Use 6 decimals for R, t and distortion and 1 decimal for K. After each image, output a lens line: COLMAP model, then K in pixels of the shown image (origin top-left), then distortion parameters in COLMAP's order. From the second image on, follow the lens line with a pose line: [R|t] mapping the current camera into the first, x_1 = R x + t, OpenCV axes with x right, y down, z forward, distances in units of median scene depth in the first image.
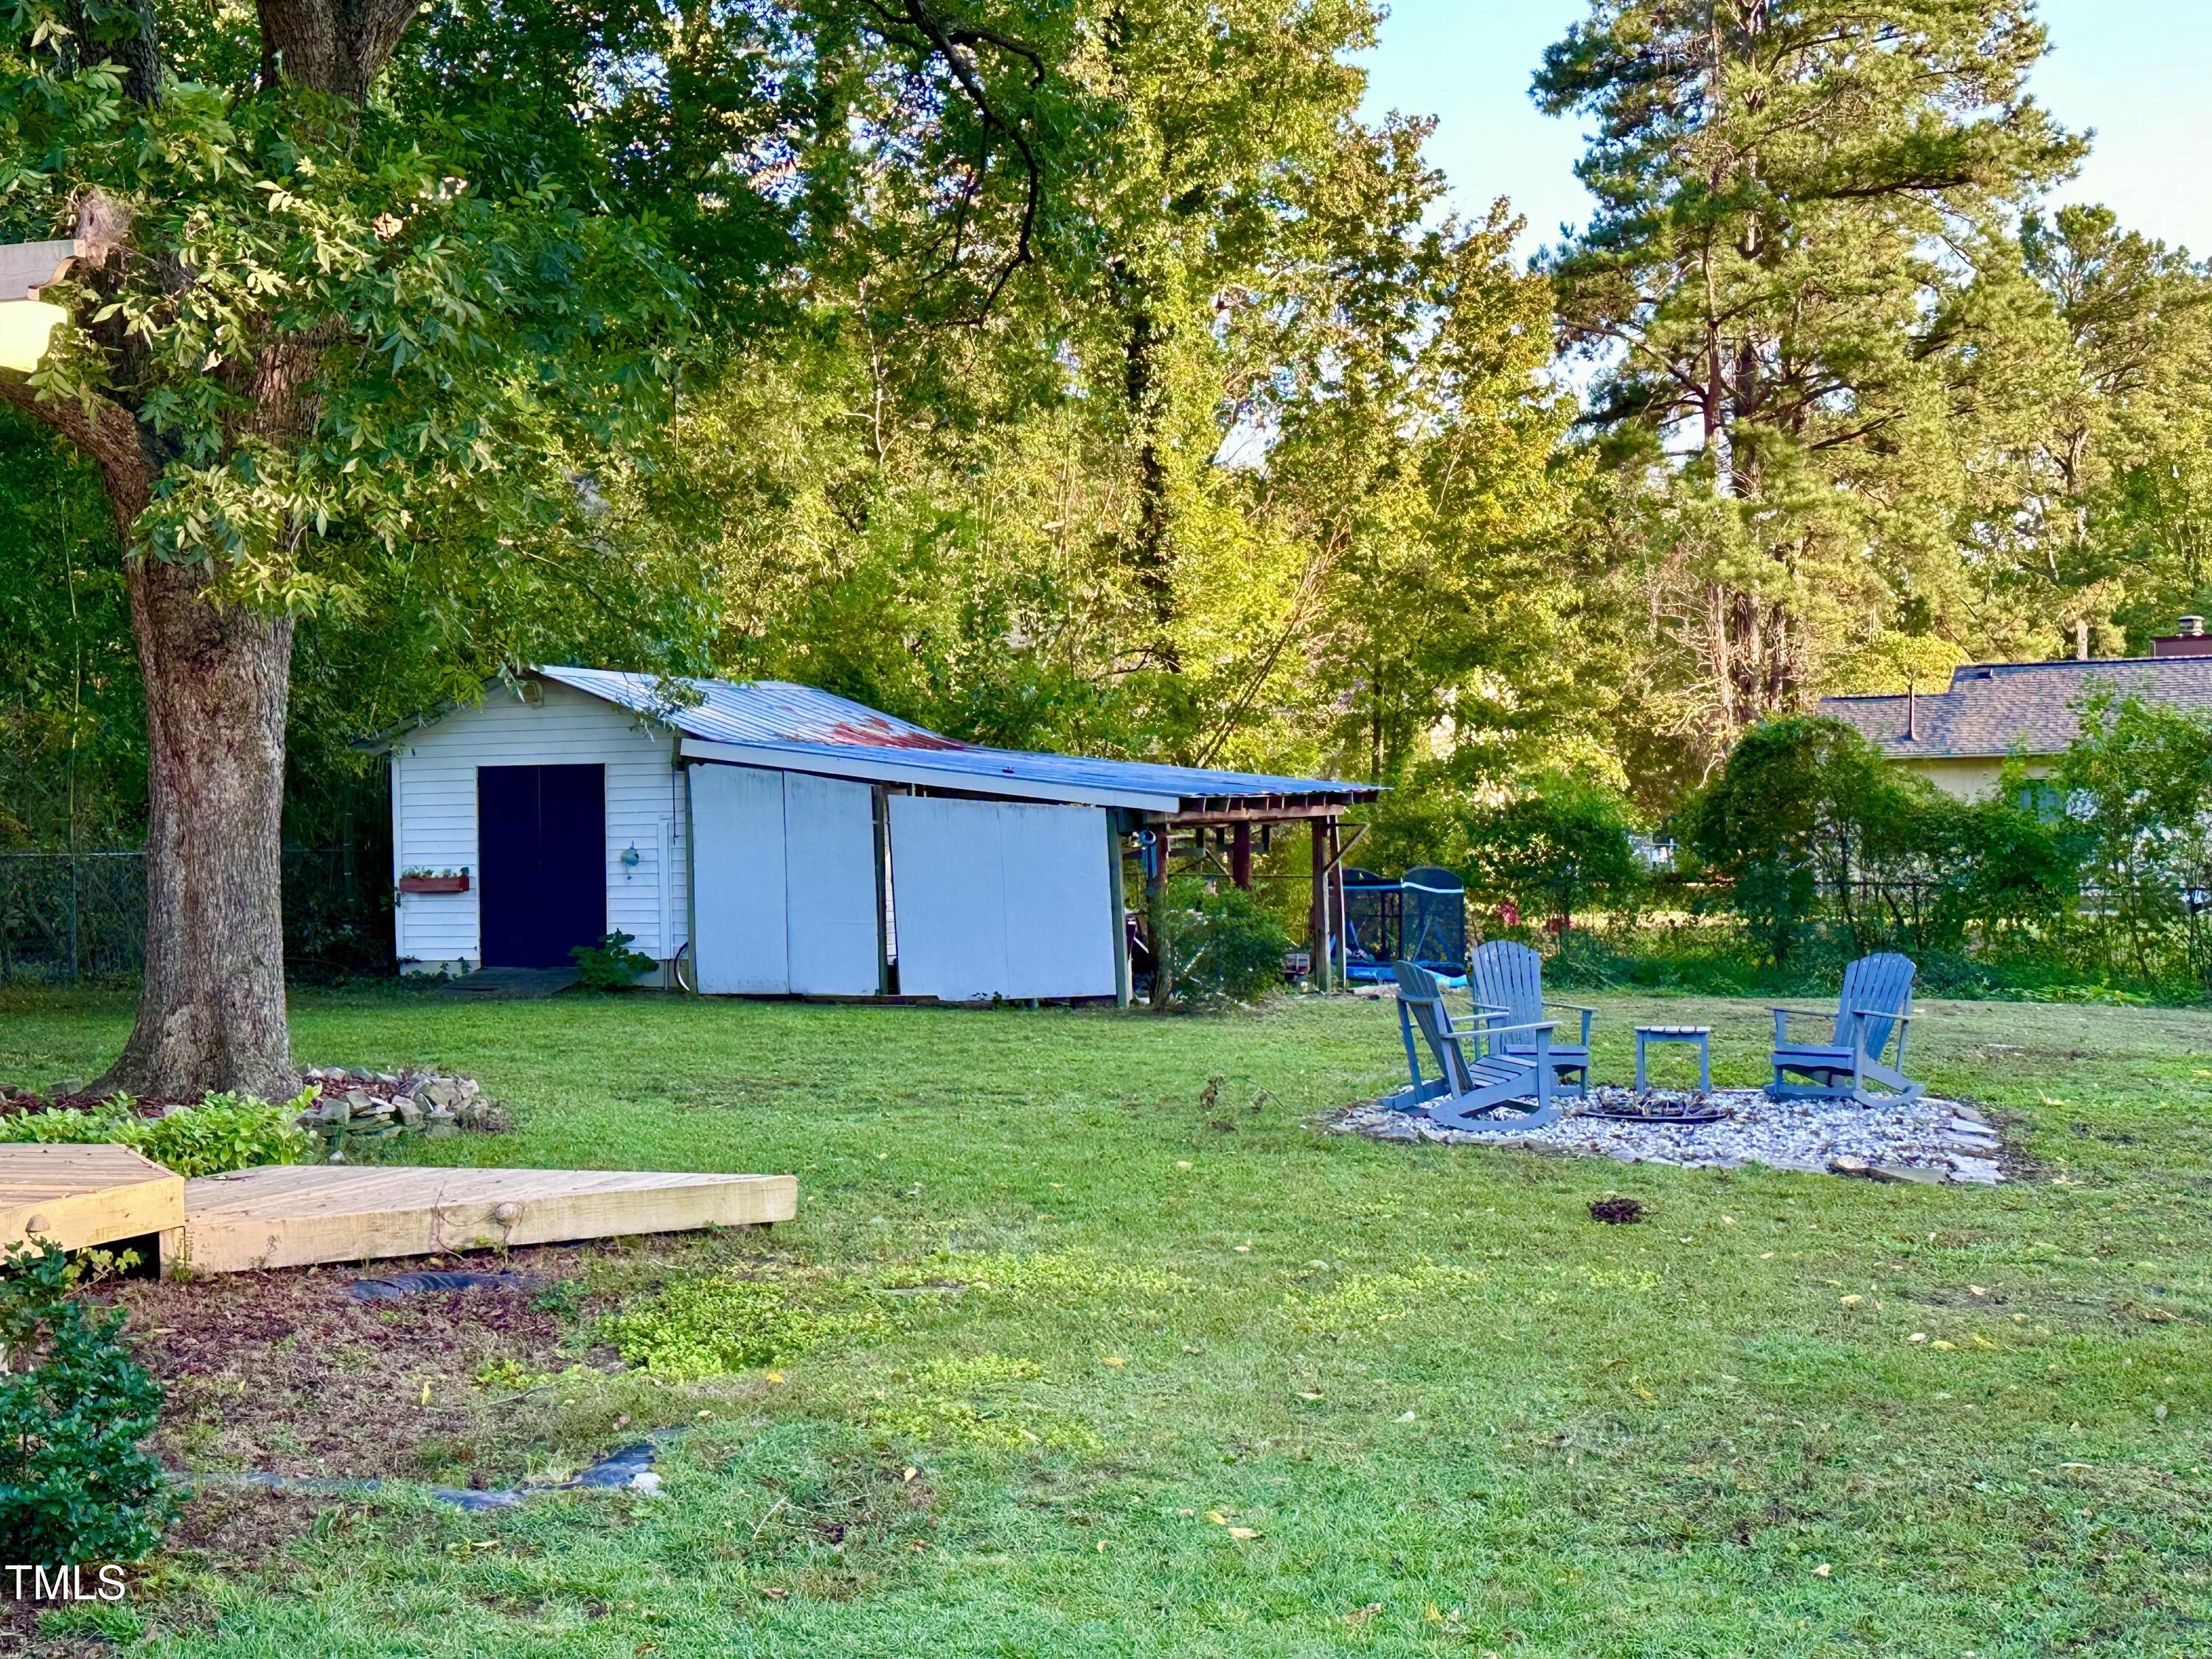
lens RADIAL K [[2972.6, 0, 1106.0], [0, 2972.6, 829.5], [0, 0, 1]] dist [0.033926, 0.009054]
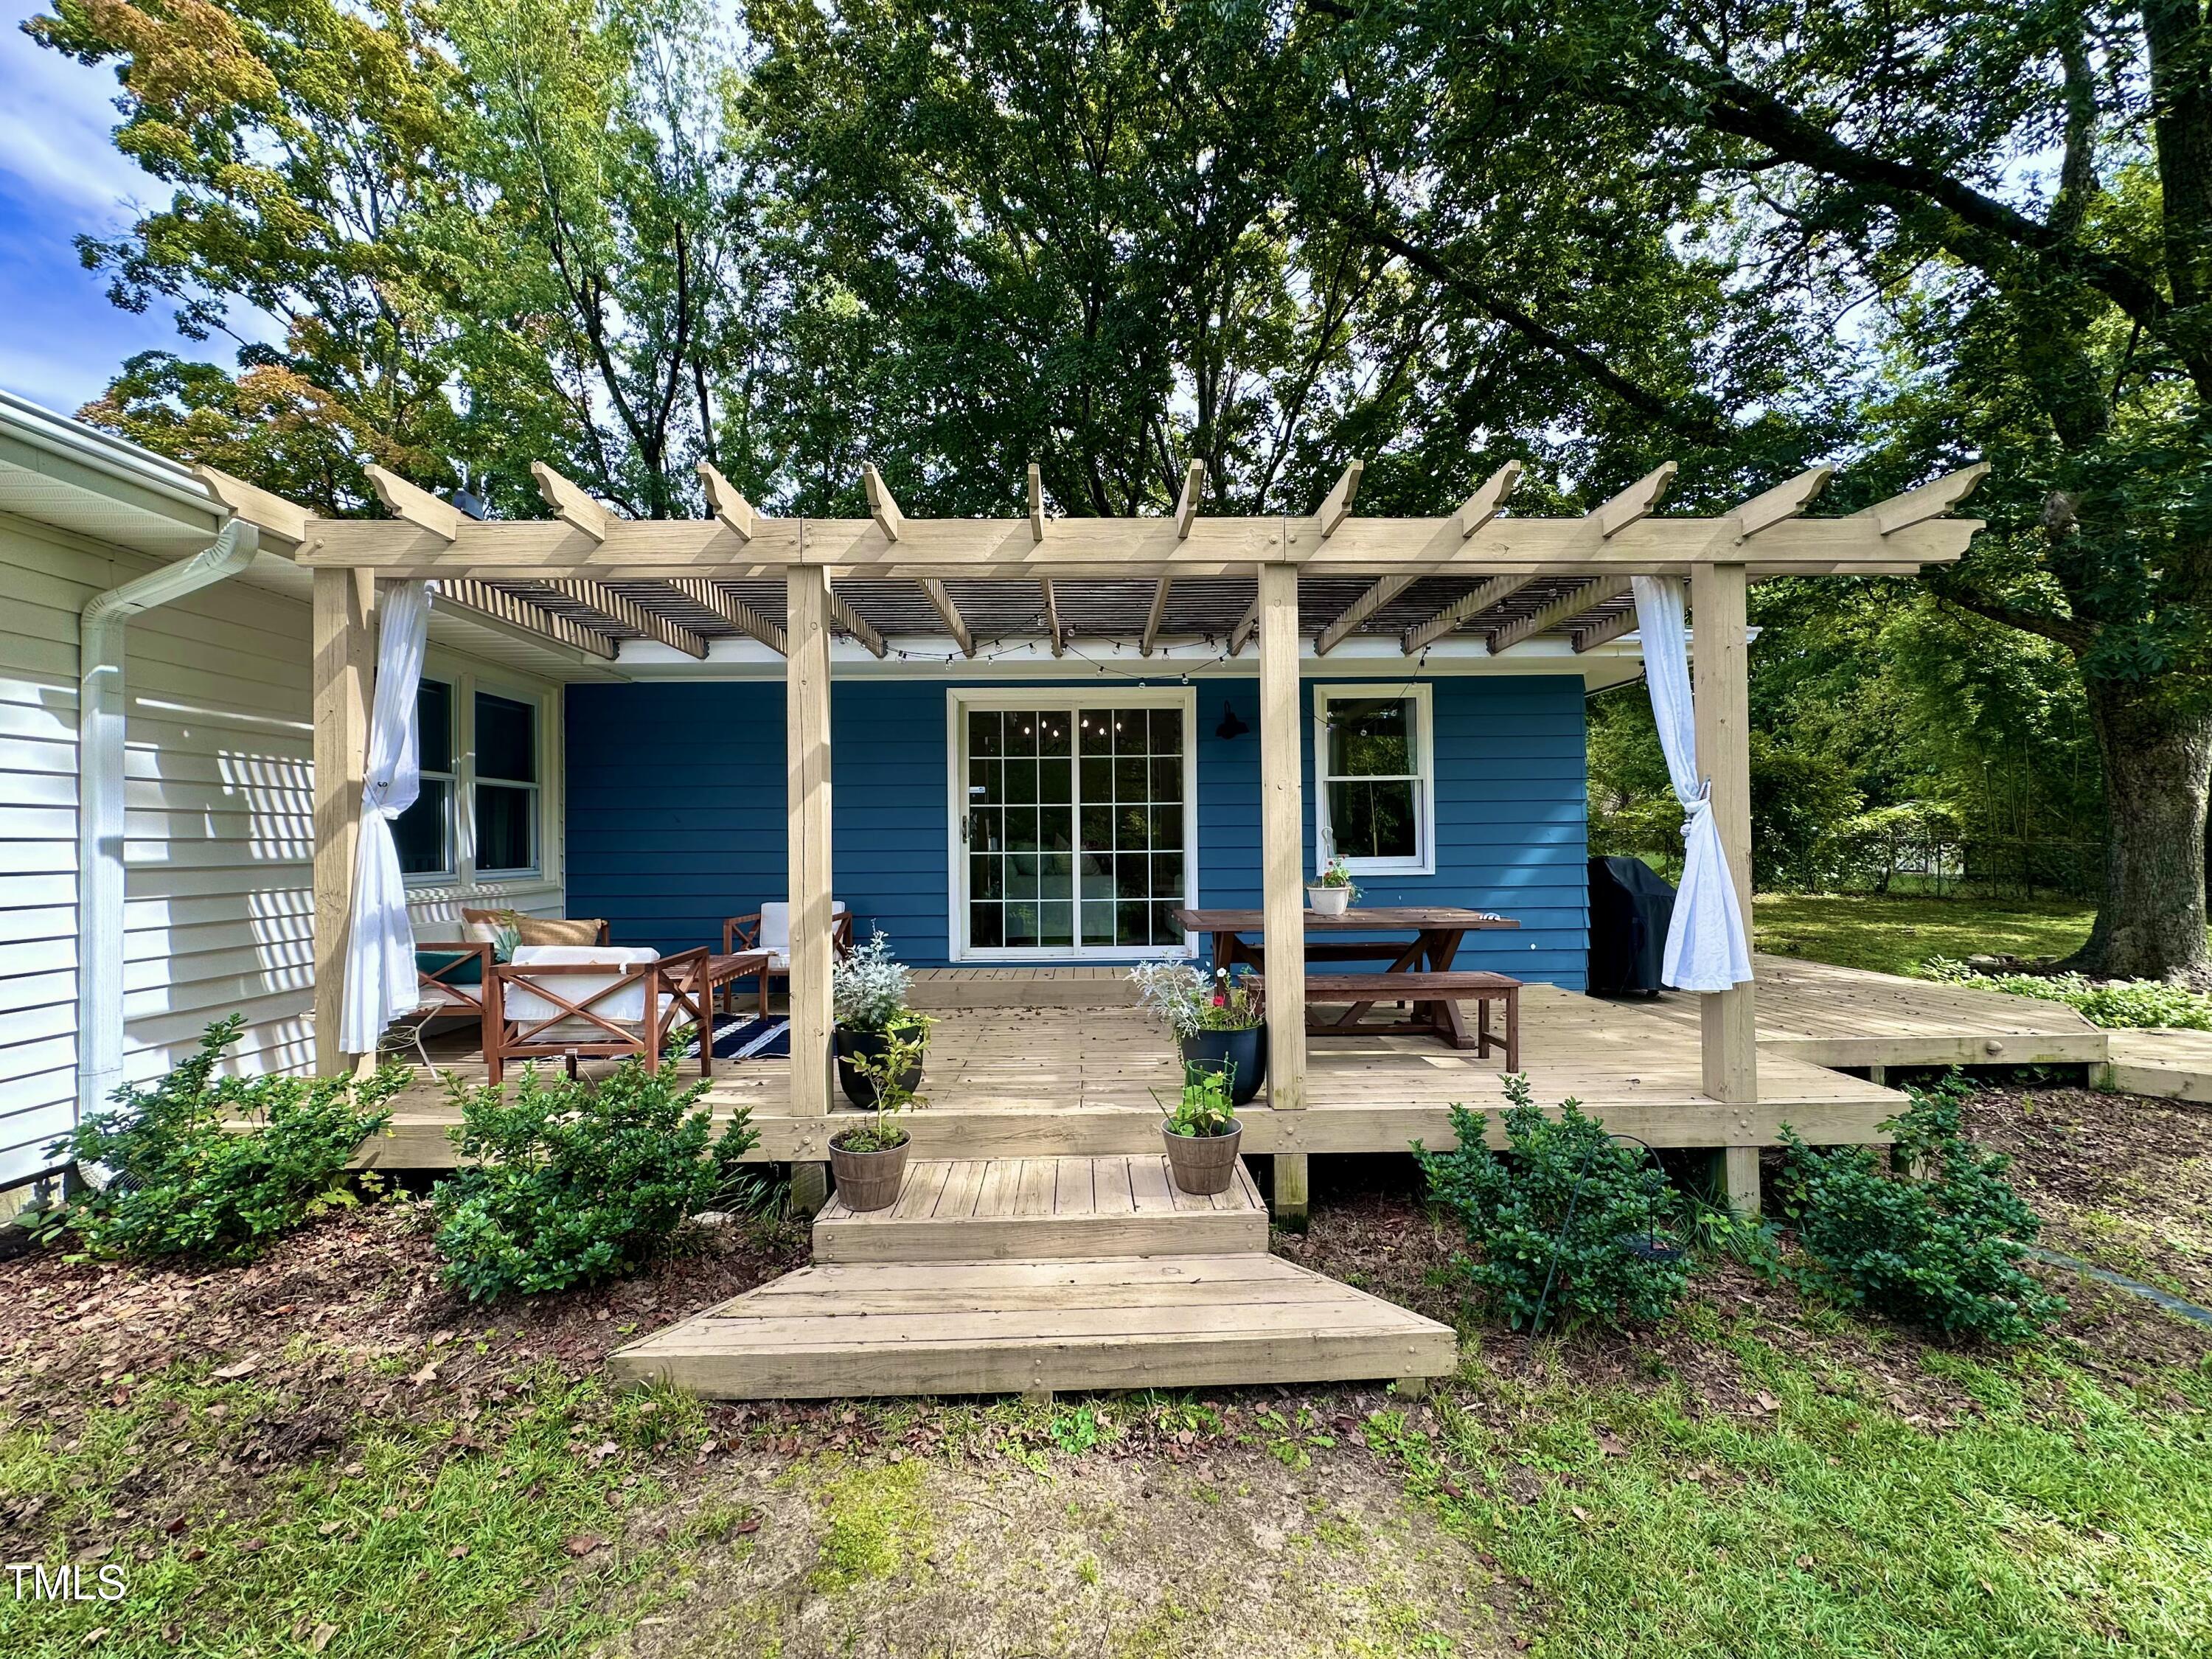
lens RADIAL K [[907.9, 0, 1106.0], [0, 907.9, 829.5], [0, 0, 1]] dist [0.002240, 0.000104]
pose [[0.401816, 0.001078, -0.915720, -0.037129], [-0.004824, 0.999988, -0.000940, 0.000793], [0.915708, 0.004796, 0.401817, 0.160553]]
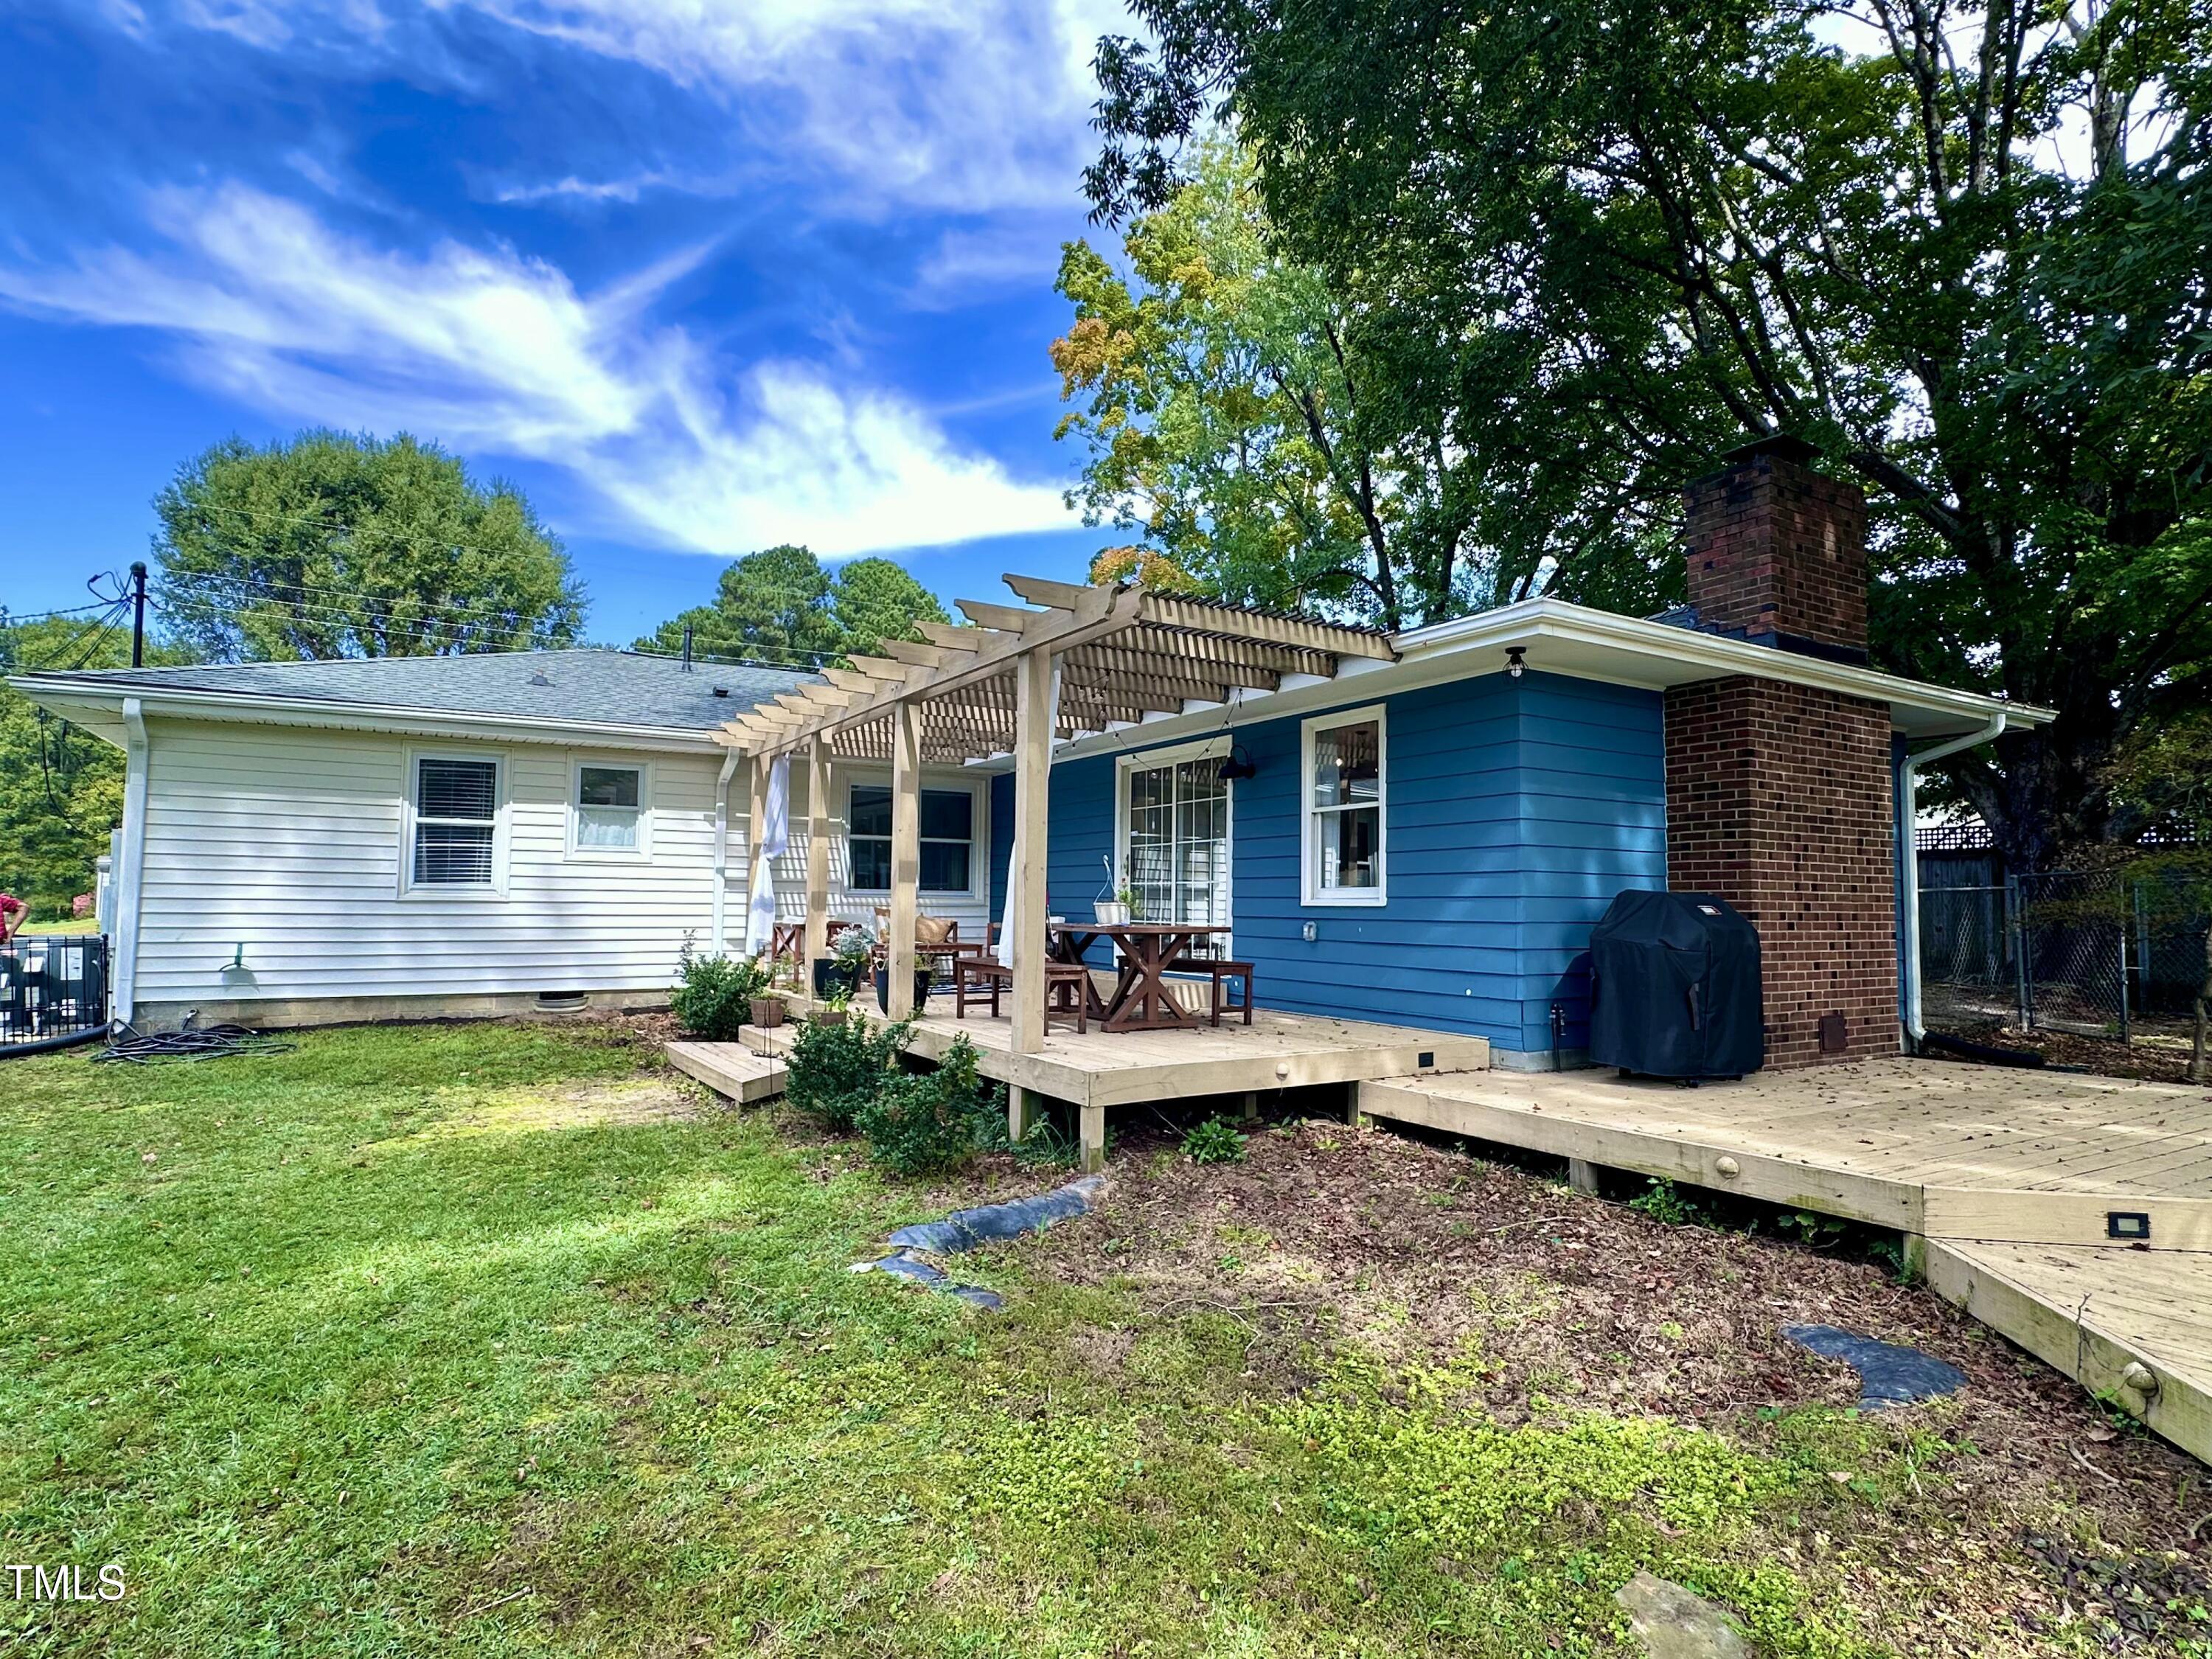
lens RADIAL K [[1162.9, 0, 1106.0], [0, 1162.9, 829.5], [0, 0, 1]] dist [-0.002579, -0.000238]
pose [[-0.594373, -0.037447, -0.803317, 0.109730], [-0.005719, 0.999087, -0.042341, 0.009143], [0.804169, -0.020572, -0.594045, 0.641863]]
